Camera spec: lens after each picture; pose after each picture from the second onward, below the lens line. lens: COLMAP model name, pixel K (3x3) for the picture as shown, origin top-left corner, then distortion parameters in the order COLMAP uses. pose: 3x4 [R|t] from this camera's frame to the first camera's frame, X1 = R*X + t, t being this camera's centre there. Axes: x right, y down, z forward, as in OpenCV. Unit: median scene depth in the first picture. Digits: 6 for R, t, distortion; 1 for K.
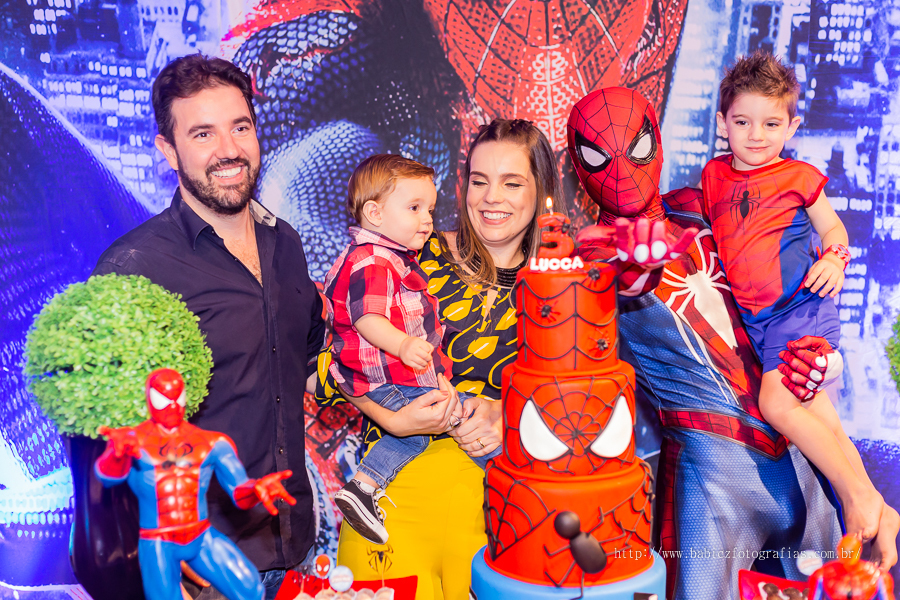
lens RADIAL K [[1340.0, 0, 448.3], [0, 1340.0, 302.0], [0, 0, 1]] dist [0.007998, 0.000000]
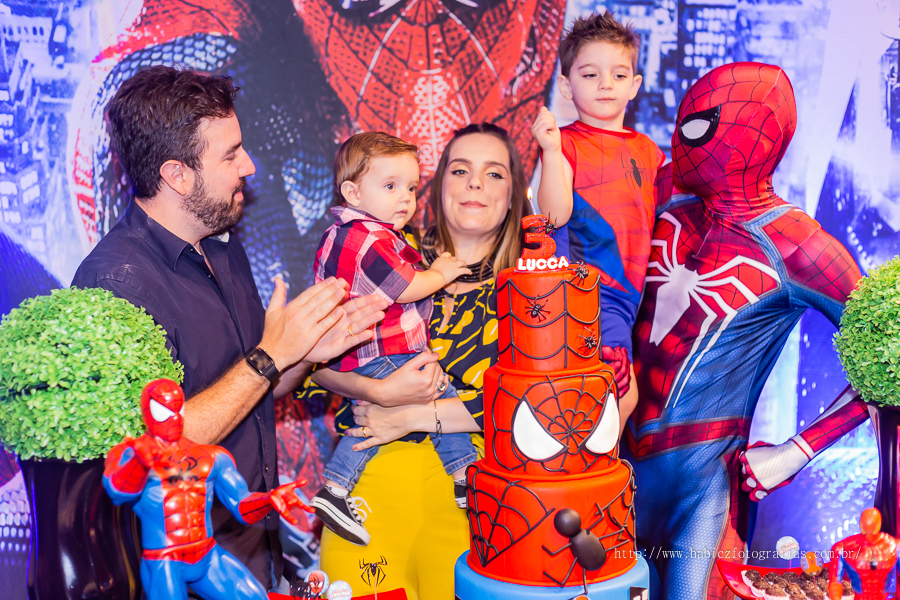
lens RADIAL K [[1340.0, 0, 457.1], [0, 1340.0, 303.3], [0, 0, 1]] dist [0.007998, 0.000000]
pose [[0.979943, -0.026238, 0.197543, -0.108891], [0.034270, 0.998714, -0.037352, 0.021934], [-0.196309, 0.043372, 0.979582, 0.017734]]
